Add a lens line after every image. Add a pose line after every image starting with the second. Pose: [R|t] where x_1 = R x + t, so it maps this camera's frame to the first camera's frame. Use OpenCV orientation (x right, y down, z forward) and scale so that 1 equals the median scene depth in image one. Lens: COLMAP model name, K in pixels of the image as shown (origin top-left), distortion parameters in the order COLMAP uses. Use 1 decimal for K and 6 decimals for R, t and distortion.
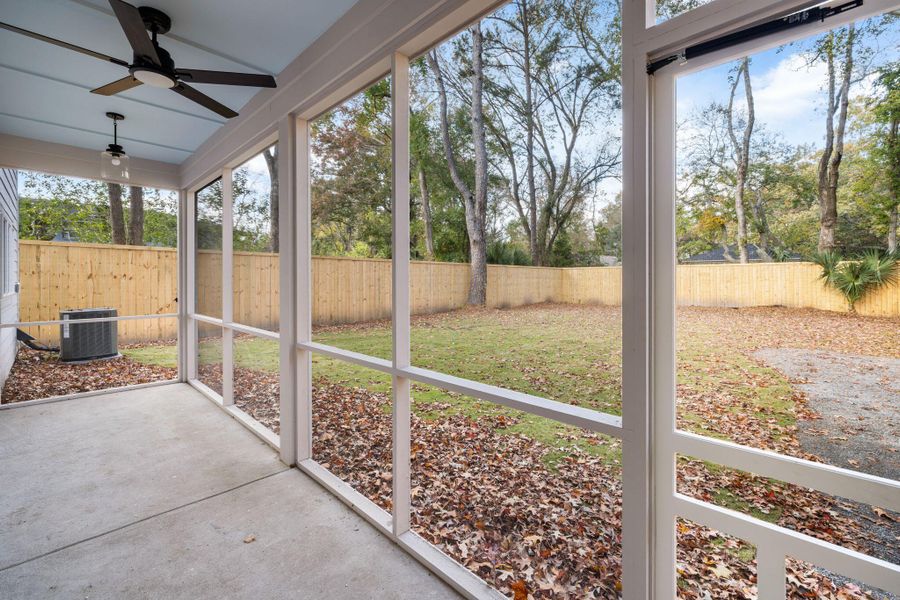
lens RADIAL K [[393.7, 0, 447.7], [0, 393.7, 277.9], [0, 0, 1]] dist [0.001269, 0.000274]
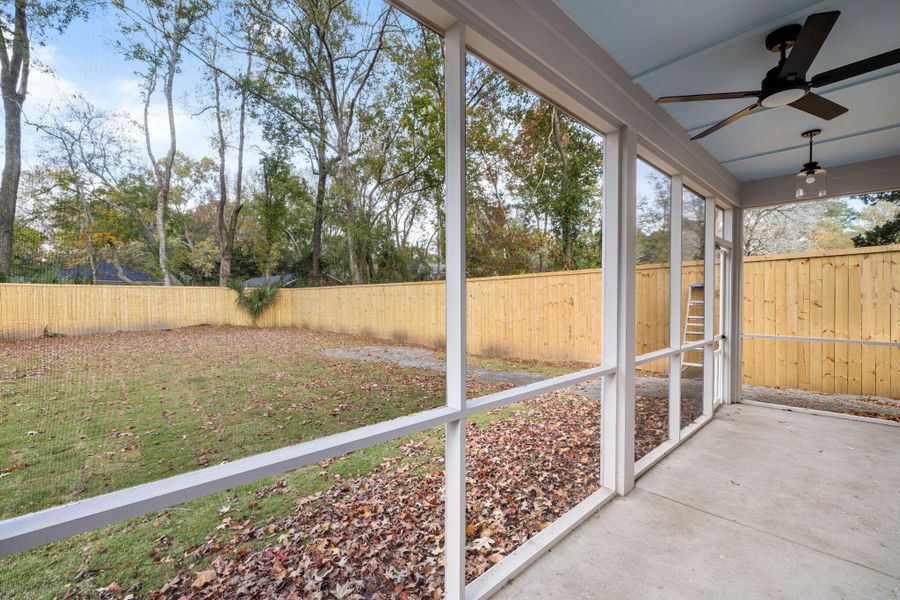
lens RADIAL K [[382.7, 0, 454.0], [0, 382.7, 300.3], [0, 0, 1]] dist [0.001116, 0.000005]
pose [[0.028998, -0.000448, 0.999579, -0.260506], [-0.000548, 1.000000, 0.000464, 0.000349], [-0.999579, -0.000561, 0.028998, 0.268655]]
